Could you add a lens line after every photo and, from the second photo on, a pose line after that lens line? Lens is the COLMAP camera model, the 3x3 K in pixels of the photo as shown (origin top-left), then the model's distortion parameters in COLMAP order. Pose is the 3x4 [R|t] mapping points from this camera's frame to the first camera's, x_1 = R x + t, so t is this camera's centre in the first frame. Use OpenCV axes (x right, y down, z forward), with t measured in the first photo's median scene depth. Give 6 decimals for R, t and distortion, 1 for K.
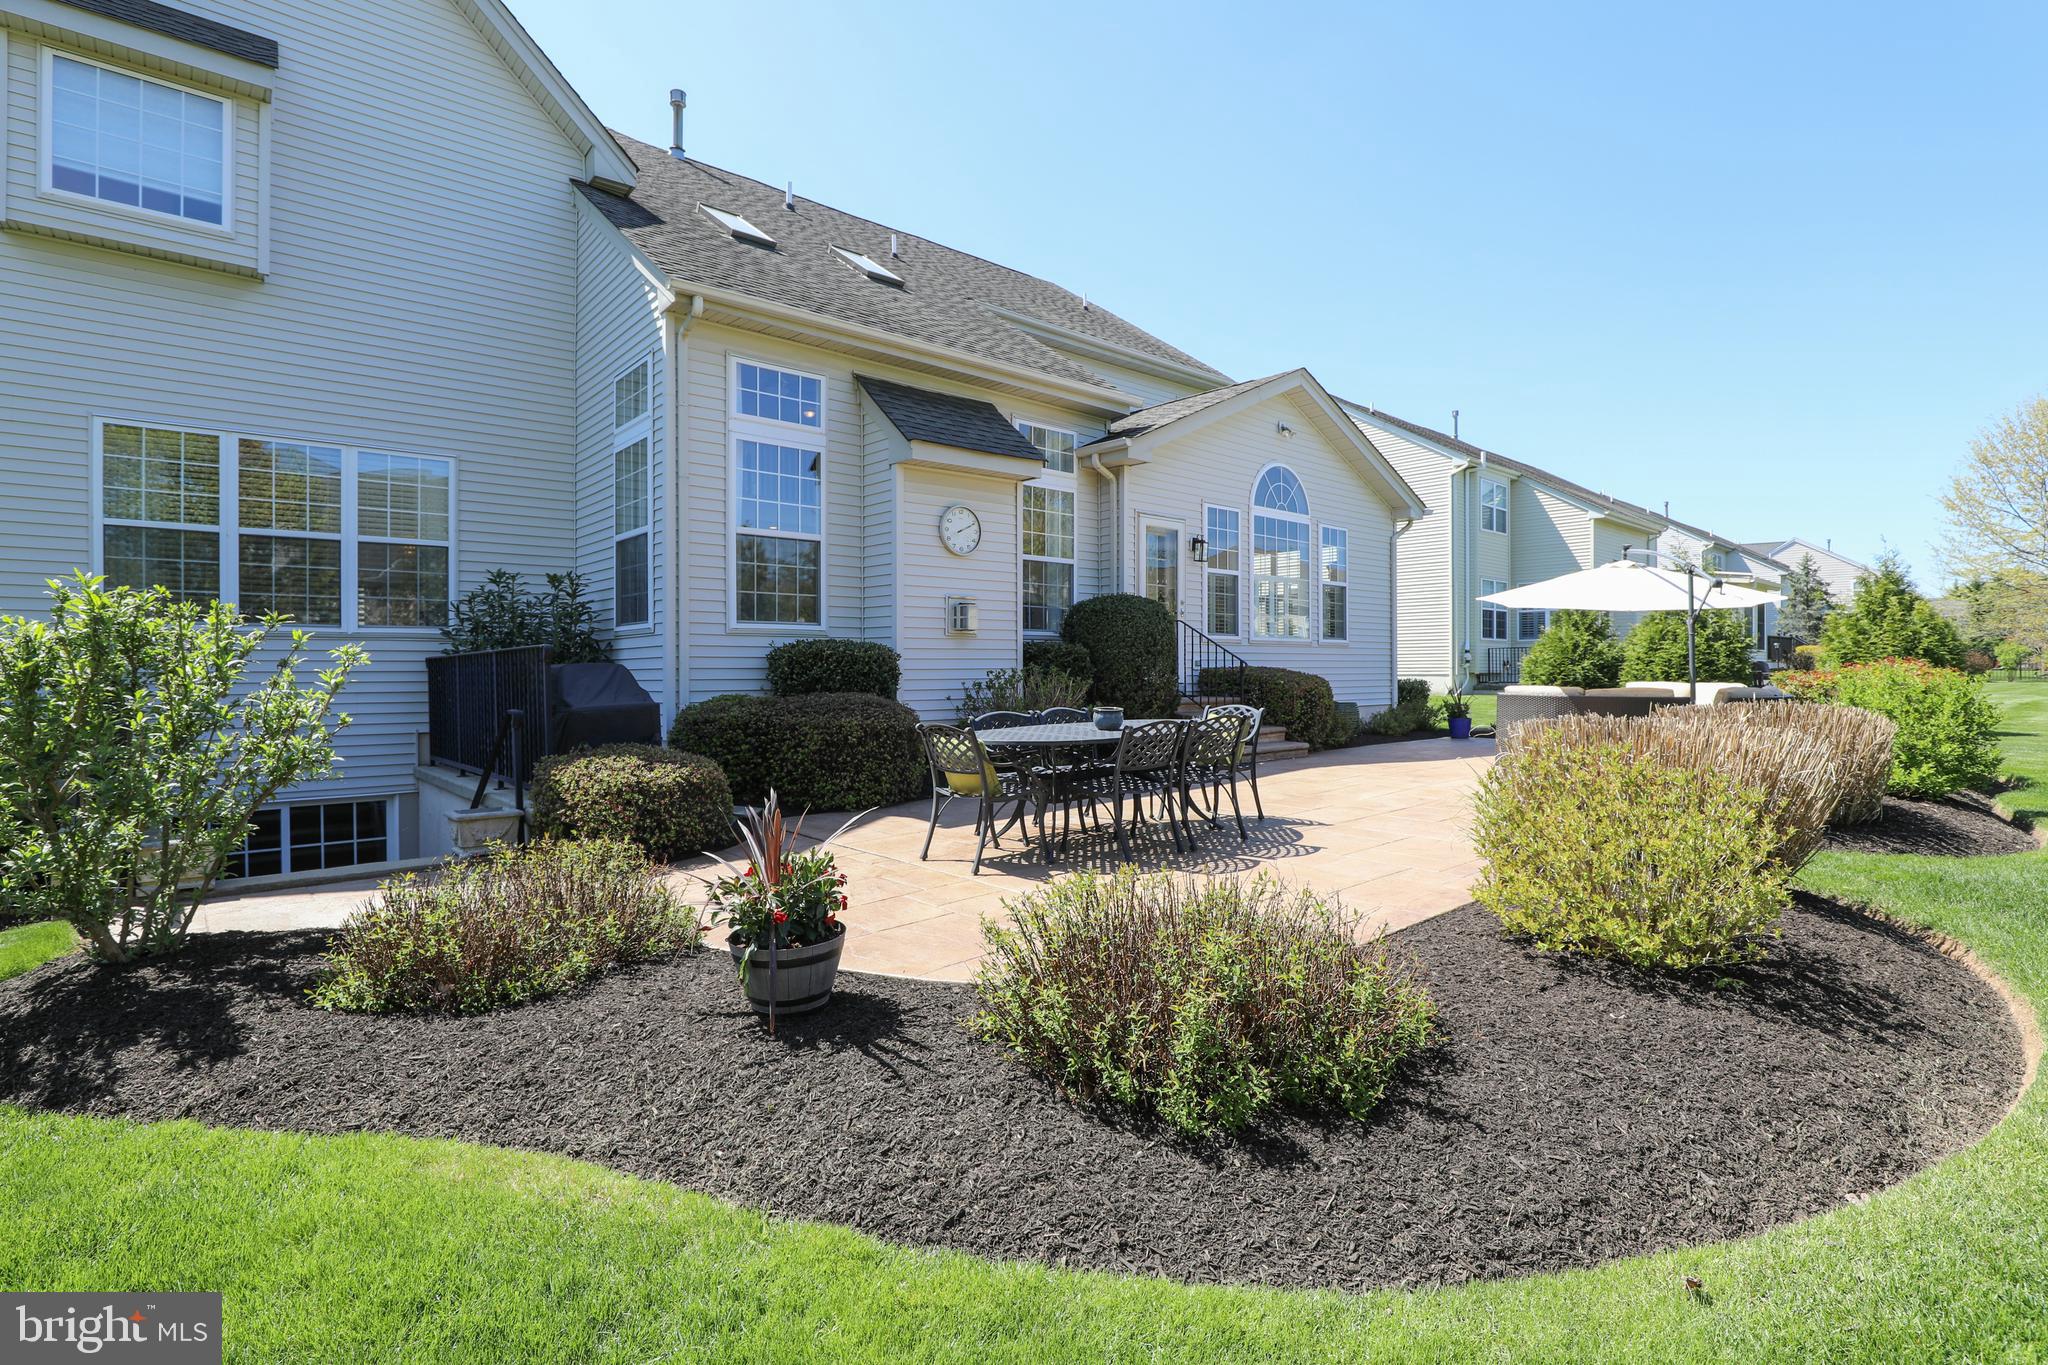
lens RADIAL K [[974.2, 0, 1022.7], [0, 974.2, 668.2], [0, 0, 1]] dist [-0.024955, 0.002123]
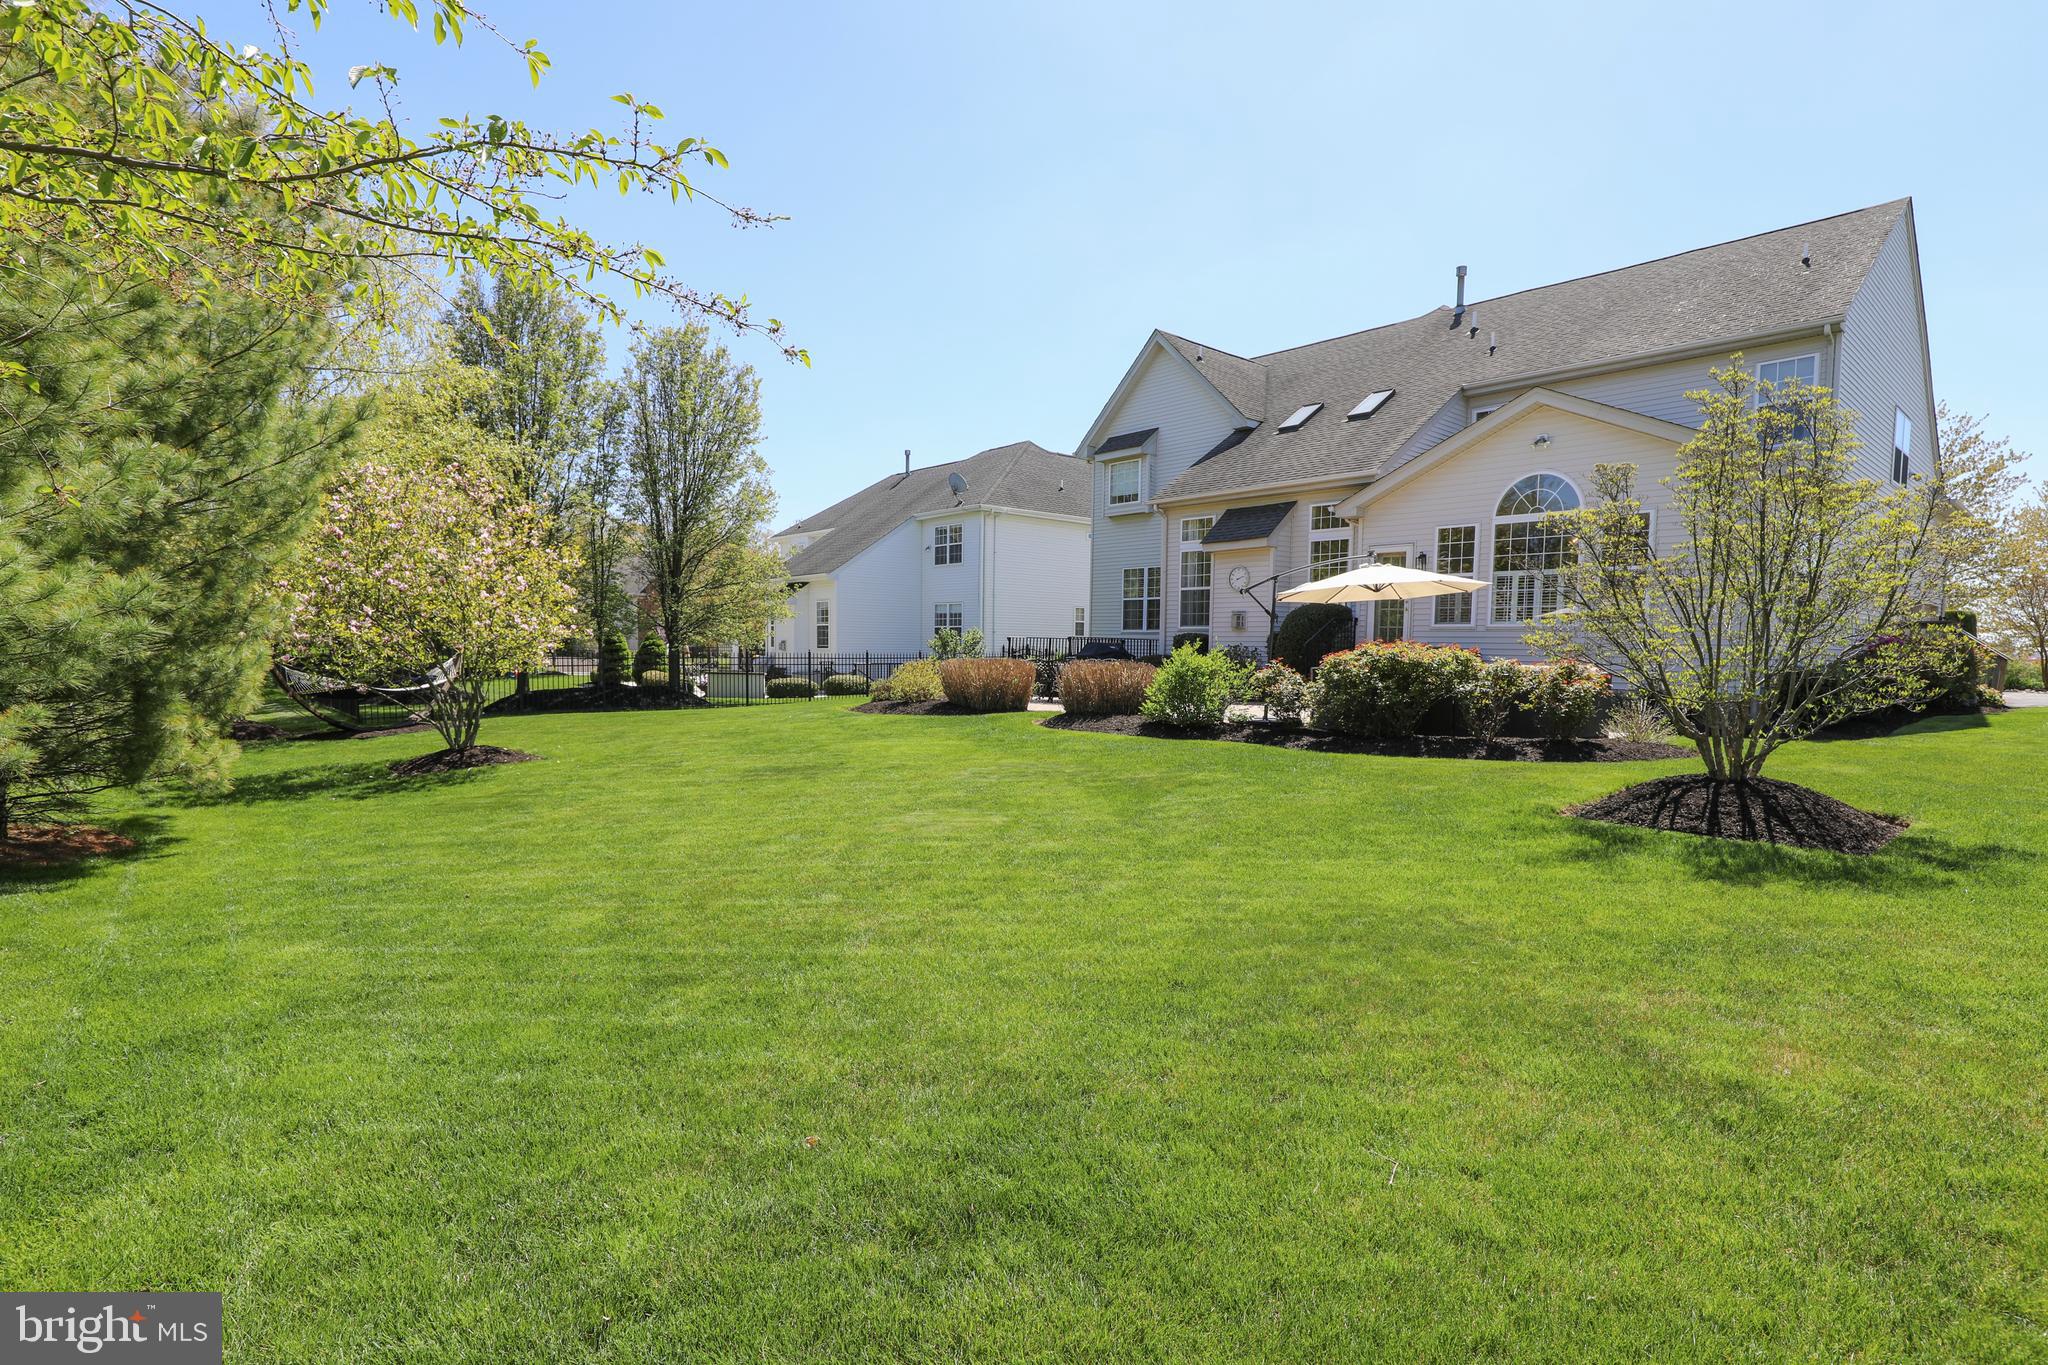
lens RADIAL K [[1009.2, 0, 1050.6], [0, 1009.2, 675.2], [0, 0, 1]] dist [-0.001601, 0.000283]
pose [[0.010821, 0.033313, -0.999386, 2.085988], [-0.012123, 0.999376, 0.033181, -0.004472], [0.999868, 0.011757, 0.011218, 0.588777]]
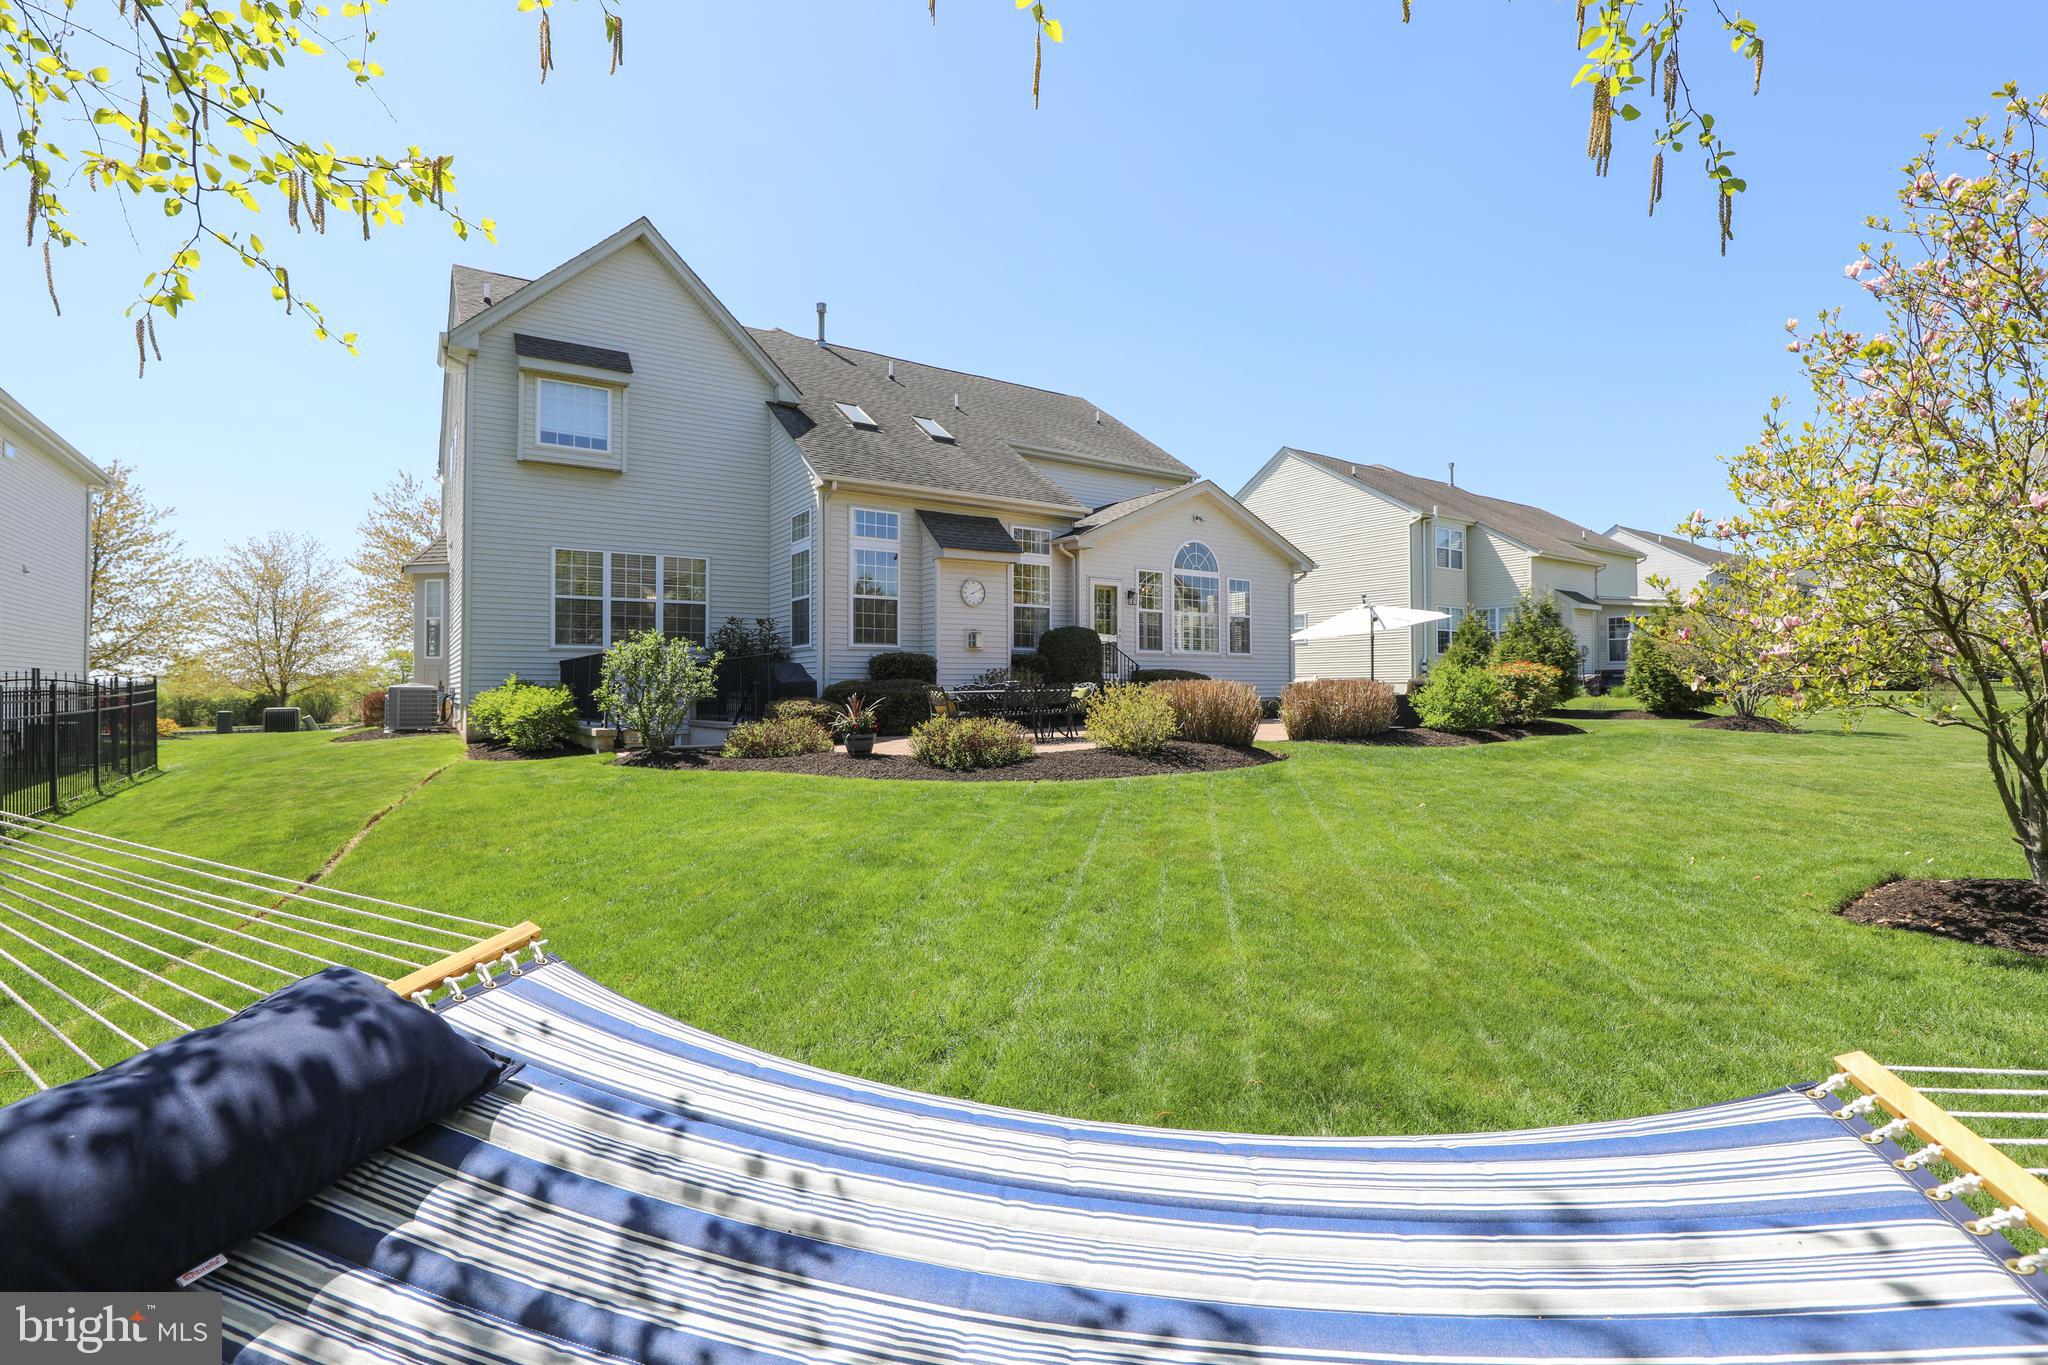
lens RADIAL K [[936.4, 0, 1028.8], [0, 936.4, 665.9], [0, 0, 1]] dist [-0.028443, 0.002405]
pose [[0.993406, -0.002580, -0.114619, 0.244400], [-0.000097, 0.999728, -0.023342, 0.037200], [0.114648, 0.023199, 0.993135, -0.742313]]
